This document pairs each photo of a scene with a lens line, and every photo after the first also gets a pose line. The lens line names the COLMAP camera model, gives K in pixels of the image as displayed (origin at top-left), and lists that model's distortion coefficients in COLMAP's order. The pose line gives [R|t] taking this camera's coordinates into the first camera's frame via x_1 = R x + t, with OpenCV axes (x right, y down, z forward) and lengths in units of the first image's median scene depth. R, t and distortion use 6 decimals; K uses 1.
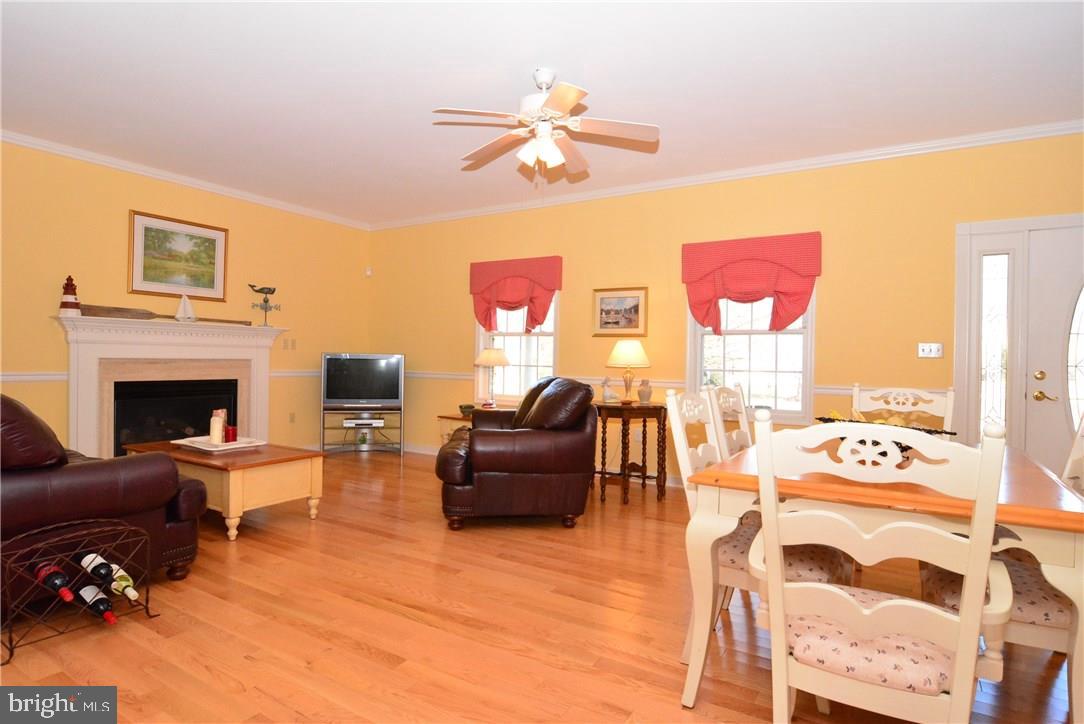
lens RADIAL K [[586.1, 0, 539.1], [0, 586.1, 360.7], [0, 0, 1]] dist [-0.003954, -0.011040]
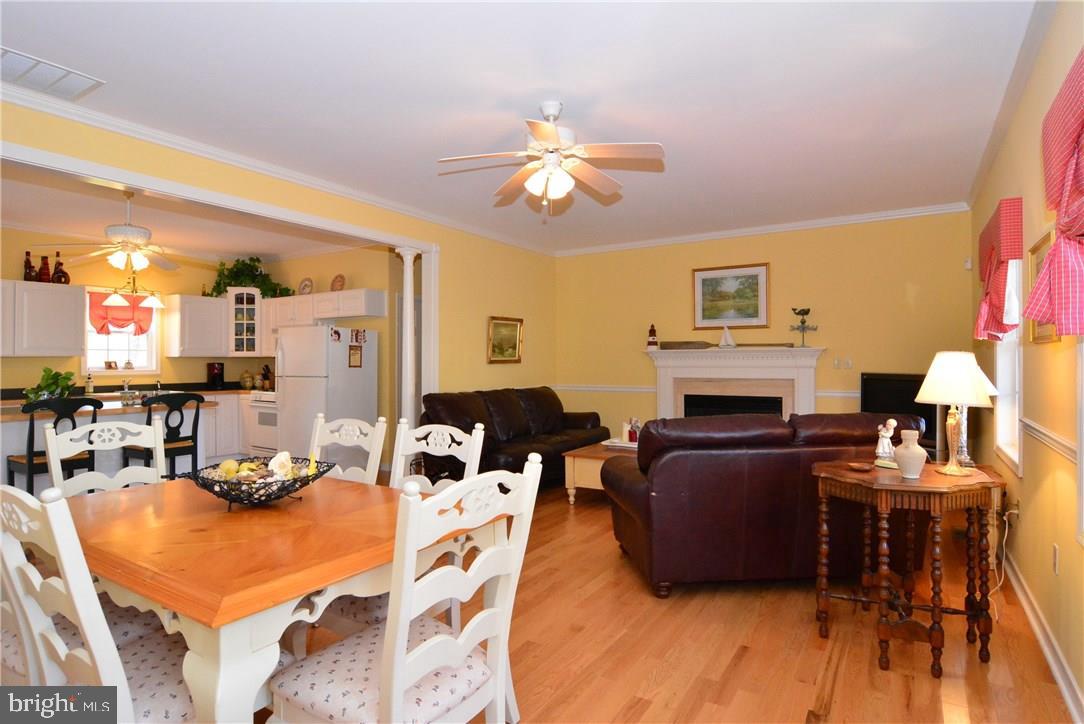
lens RADIAL K [[586.1, 0, 539.1], [0, 586.1, 360.7], [0, 0, 1]] dist [-0.003954, -0.011040]
pose [[-0.012974, -0.020036, -0.999715, 0.678413], [0.000508, 0.999799, -0.020044, -0.016901], [0.999916, -0.000767, -0.012962, 0.658153]]
